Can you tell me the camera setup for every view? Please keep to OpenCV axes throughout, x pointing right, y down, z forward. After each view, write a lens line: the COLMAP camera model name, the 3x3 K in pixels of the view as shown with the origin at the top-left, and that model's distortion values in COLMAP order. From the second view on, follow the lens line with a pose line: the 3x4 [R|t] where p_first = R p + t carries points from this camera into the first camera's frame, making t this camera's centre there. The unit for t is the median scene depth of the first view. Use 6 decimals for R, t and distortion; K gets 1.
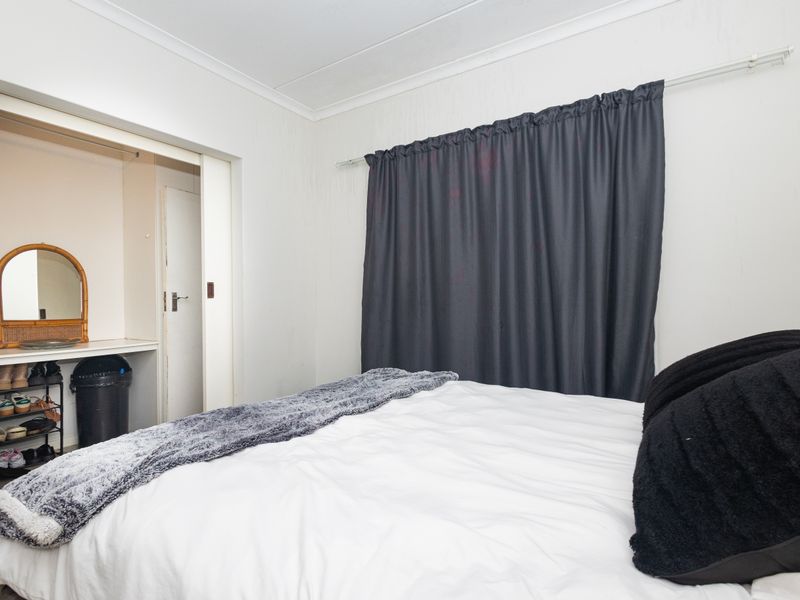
lens RADIAL K [[417.0, 0, 398.0], [0, 417.0, 301.4], [0, 0, 1]] dist [0.015590, 0.000504]
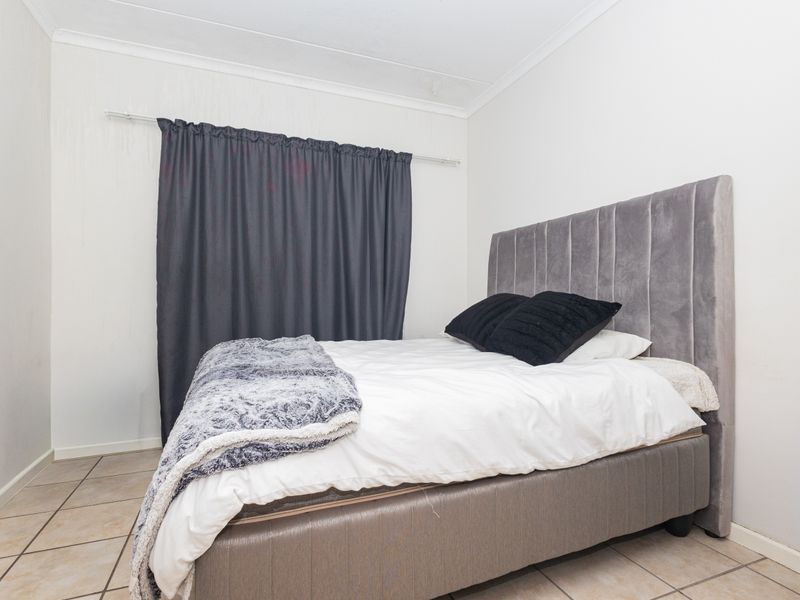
lens RADIAL K [[417.0, 0, 400.8], [0, 417.0, 300.7], [0, 0, 1]] dist [0.015590, 0.000504]
pose [[0.588903, 0.004444, 0.808192, -0.638243], [-0.011033, 0.999936, 0.002542, 0.048147], [-0.808129, -0.010414, 0.588914, 0.044439]]
